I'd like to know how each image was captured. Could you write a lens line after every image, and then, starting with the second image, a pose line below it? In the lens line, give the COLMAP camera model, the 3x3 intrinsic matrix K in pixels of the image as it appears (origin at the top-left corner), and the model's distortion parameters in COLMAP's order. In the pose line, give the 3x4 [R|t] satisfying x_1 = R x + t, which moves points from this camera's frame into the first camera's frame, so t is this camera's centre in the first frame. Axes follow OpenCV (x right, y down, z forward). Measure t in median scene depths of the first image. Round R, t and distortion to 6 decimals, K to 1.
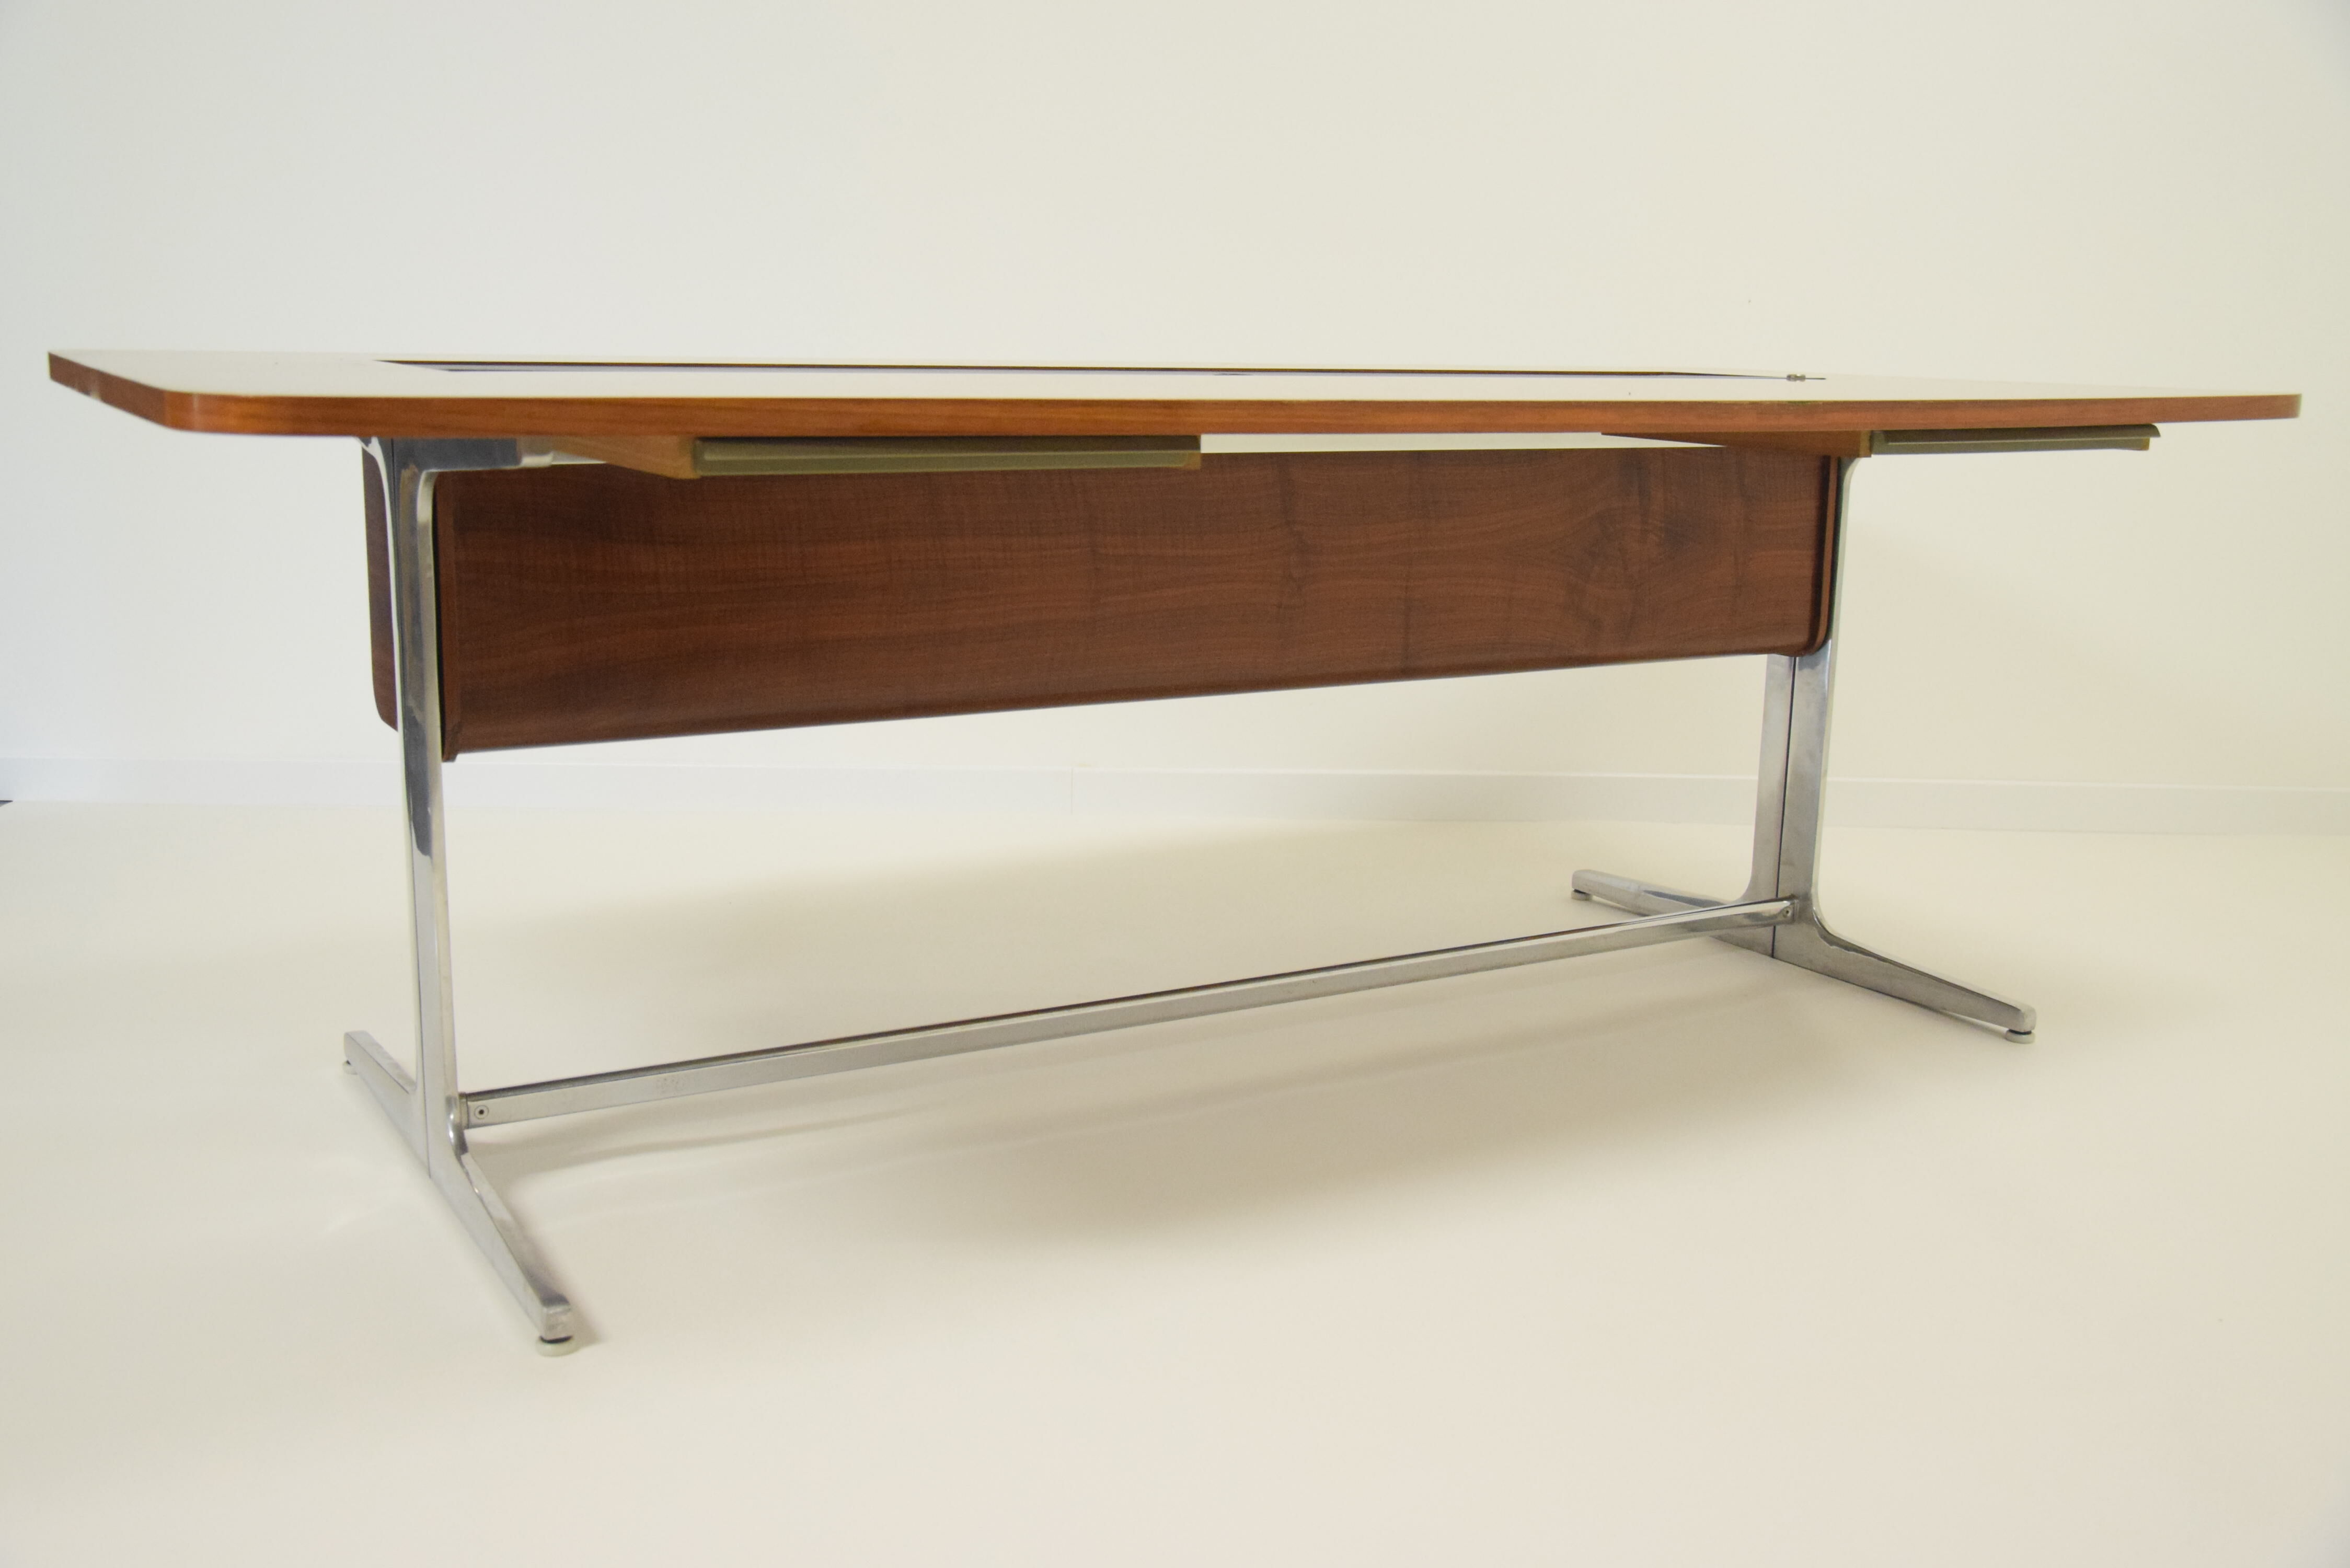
lens RADIAL K [[2387.0, 0, 1206.4], [0, 2387.0, 851.1], [0, 0, 1]] dist [0.097829, 0.000000]
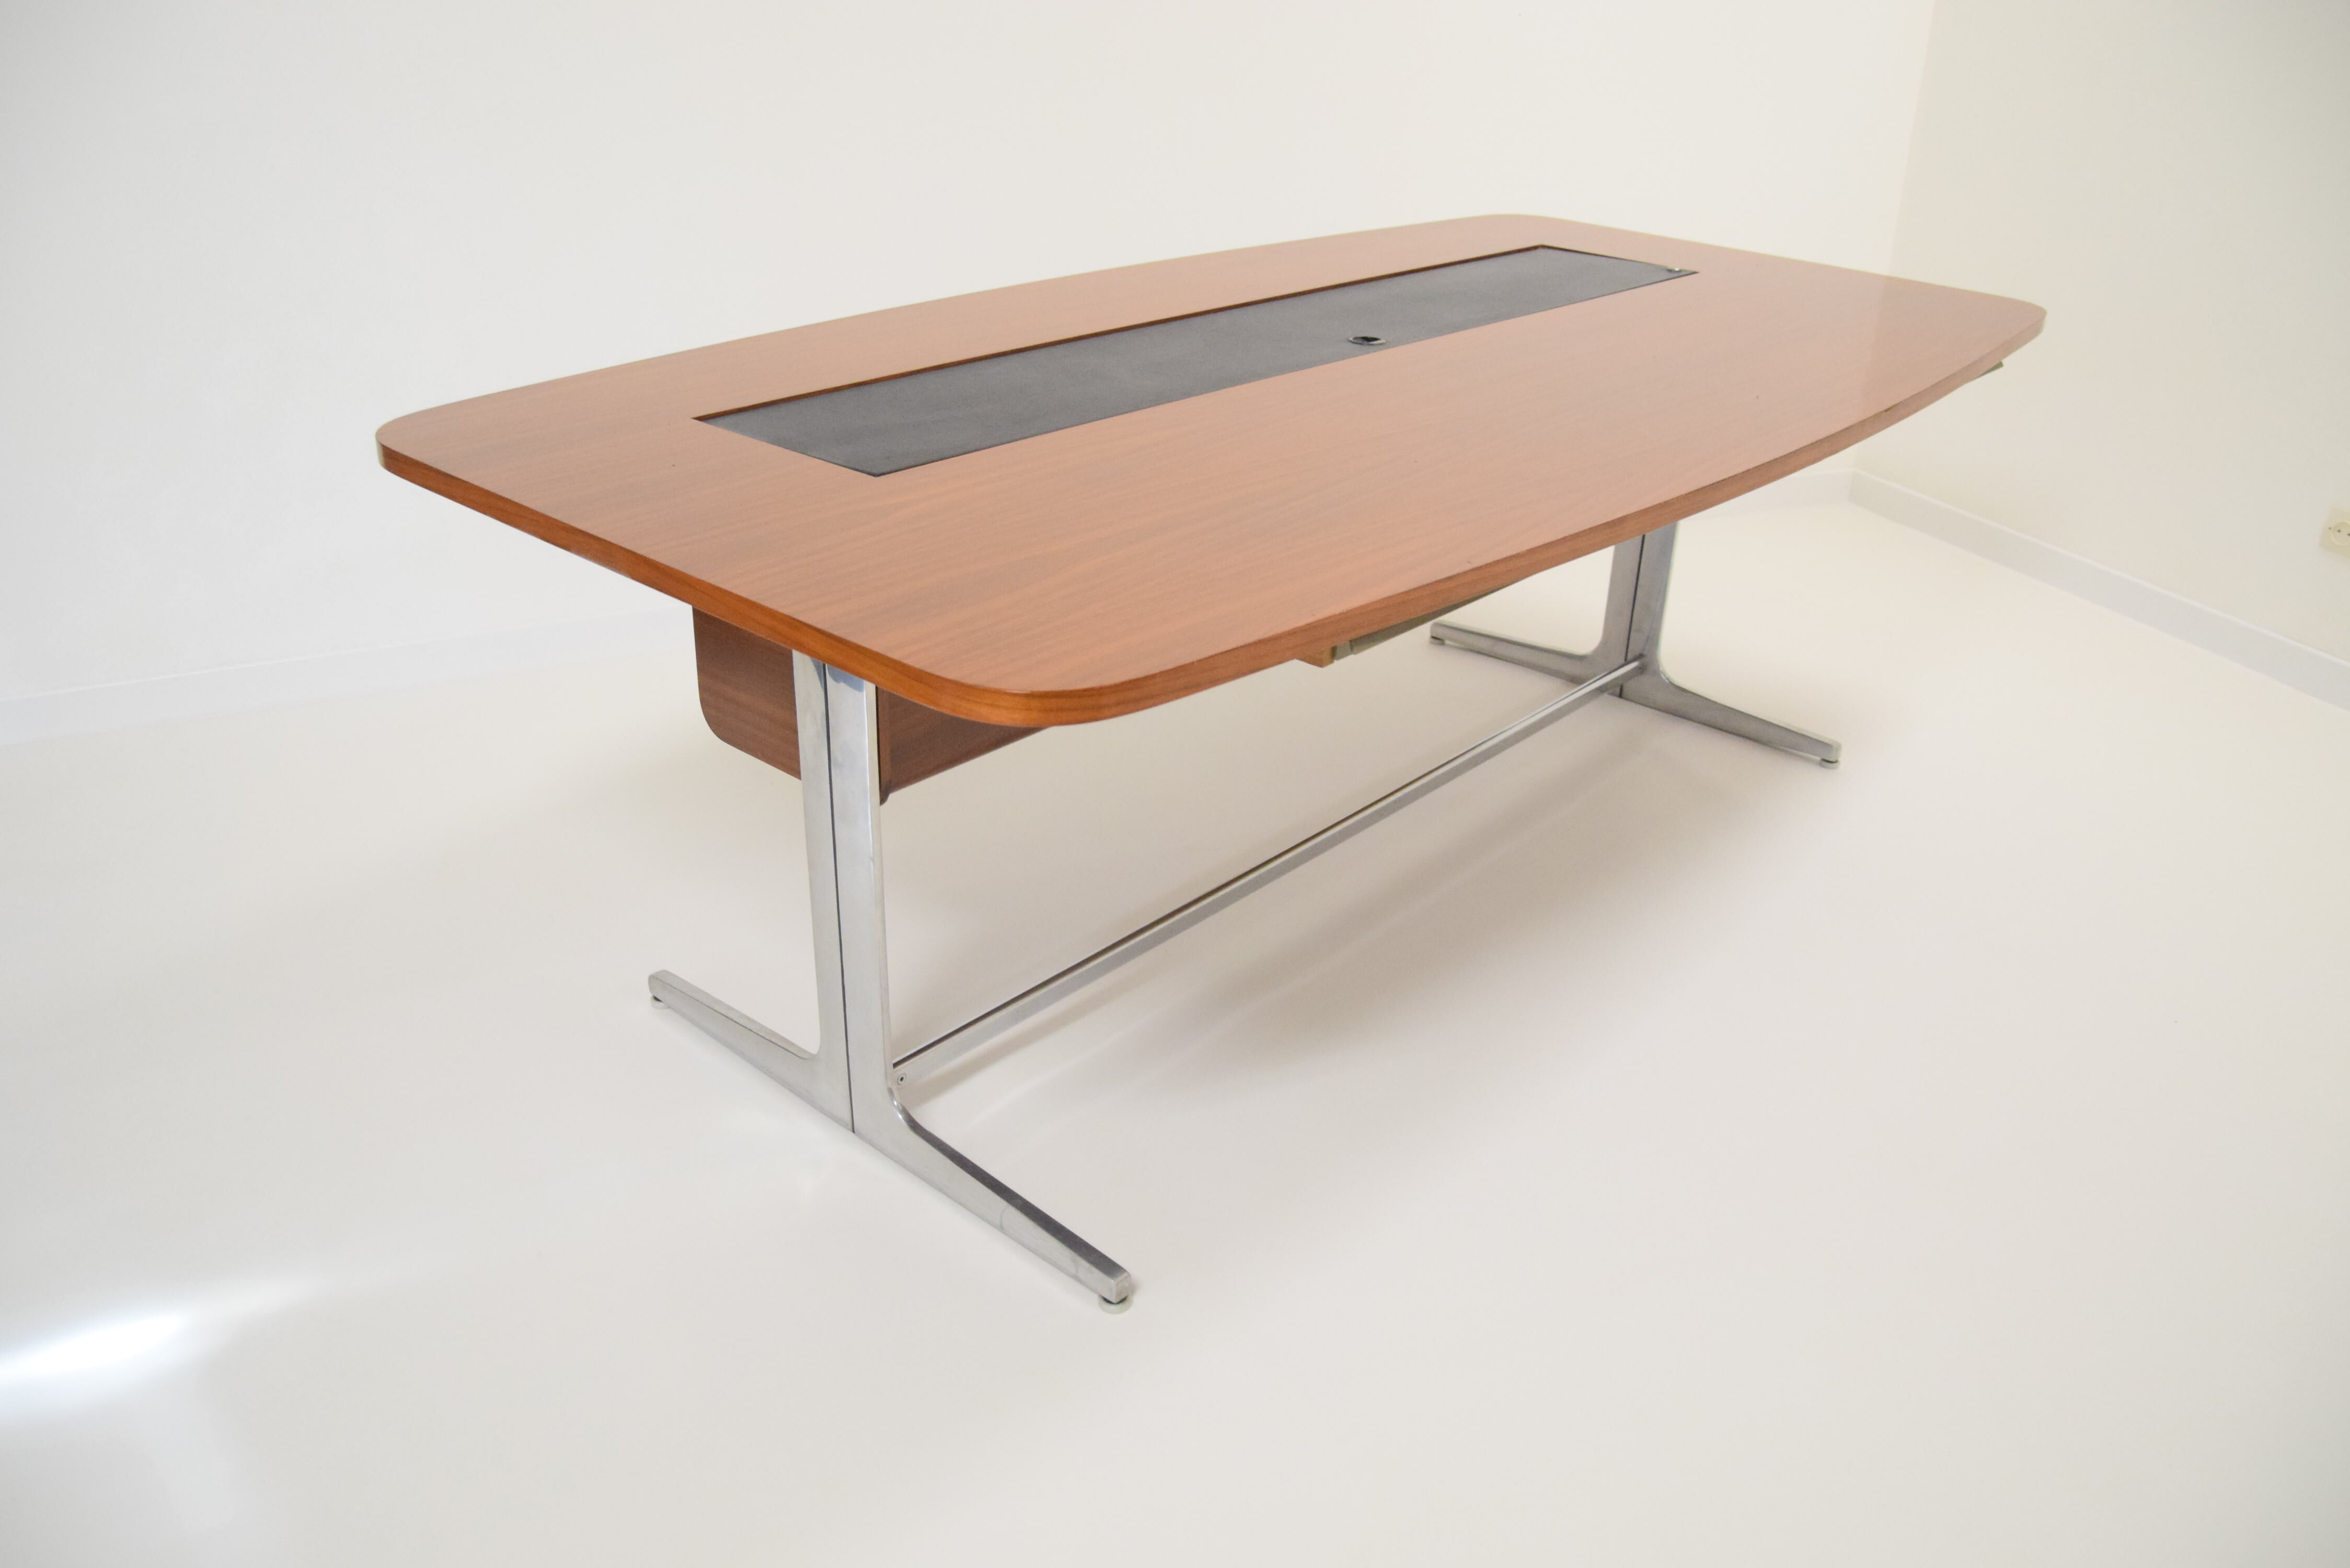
lens RADIAL K [[1845.2, 0, 1185.2], [0, 1845.2, 792.1], [0, 0, 1]] dist [0.006371, 0.007133]
pose [[0.947635, -0.134766, 0.289527, -0.317992], [0.056879, 0.963327, 0.262232, -0.200414], [-0.314249, -0.232032, 0.920548, 0.119306]]
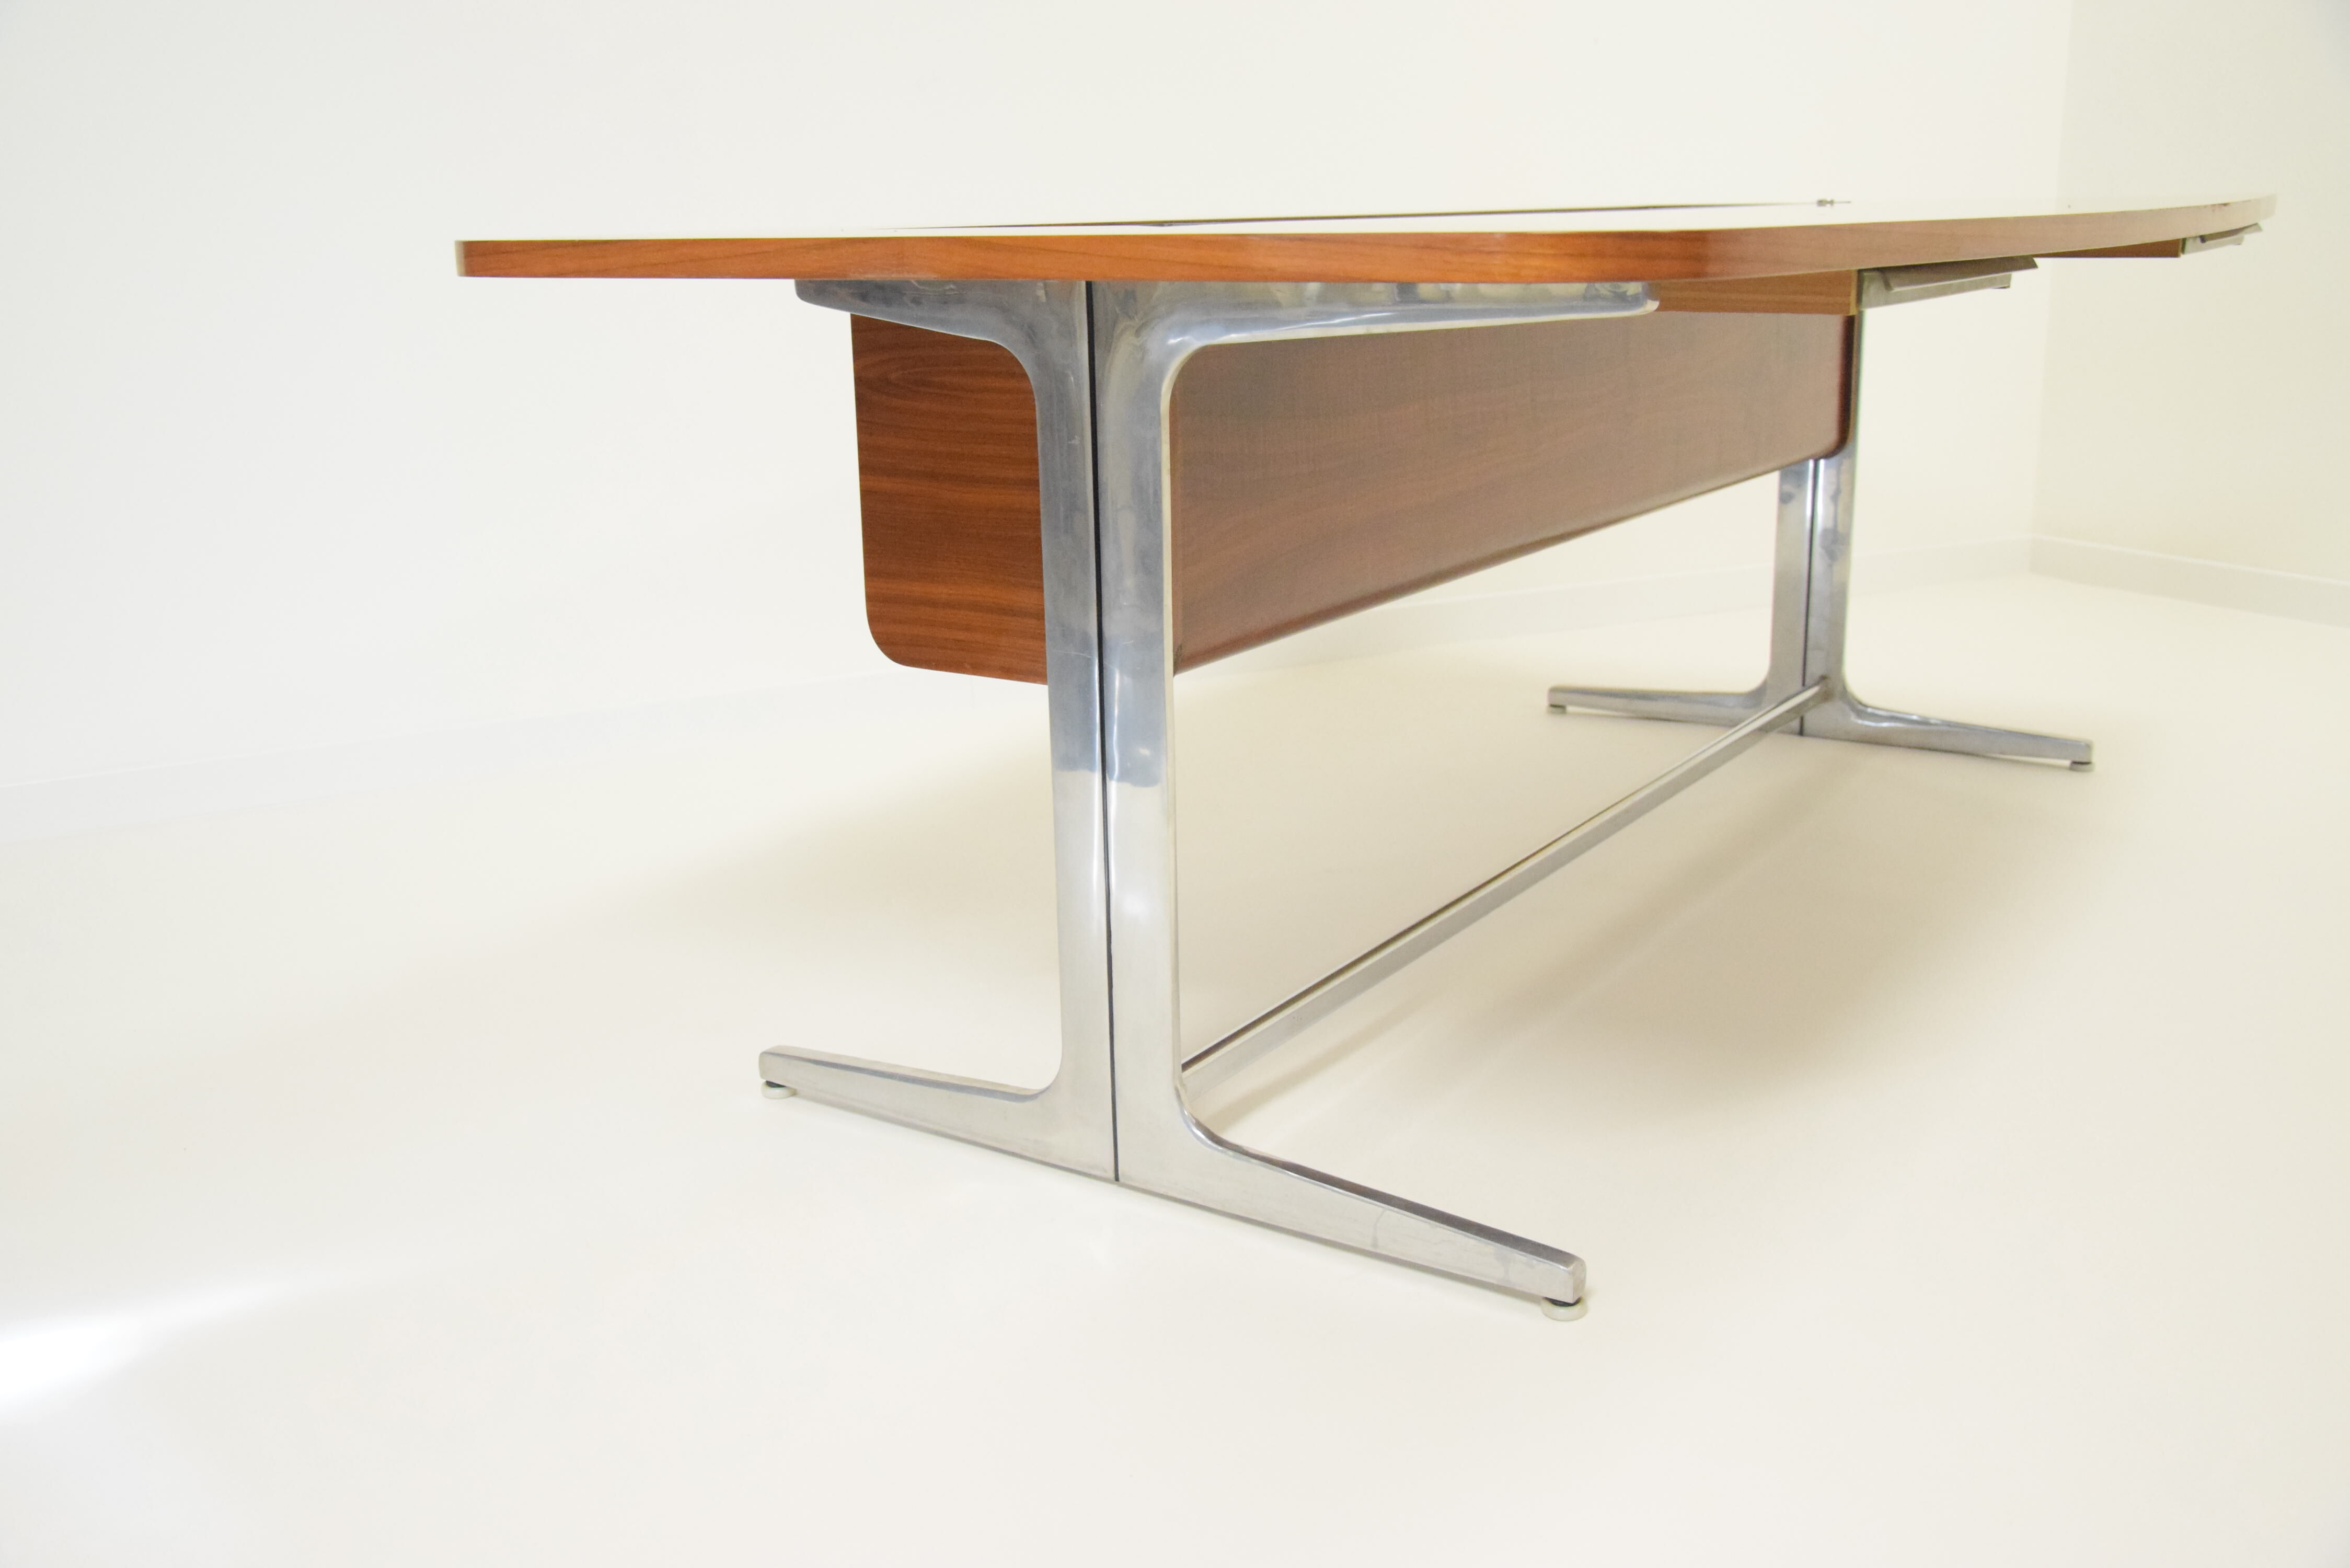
lens RADIAL K [[2211.4, 0, 1254.3], [0, 2211.4, 800.6], [0, 0, 1]] dist [0.123764, 0.000000]
pose [[0.875697, -0.151440, 0.458499, -0.489892], [0.129484, 0.988416, 0.079164, -0.042577], [-0.465176, -0.009956, 0.885162, 0.215989]]
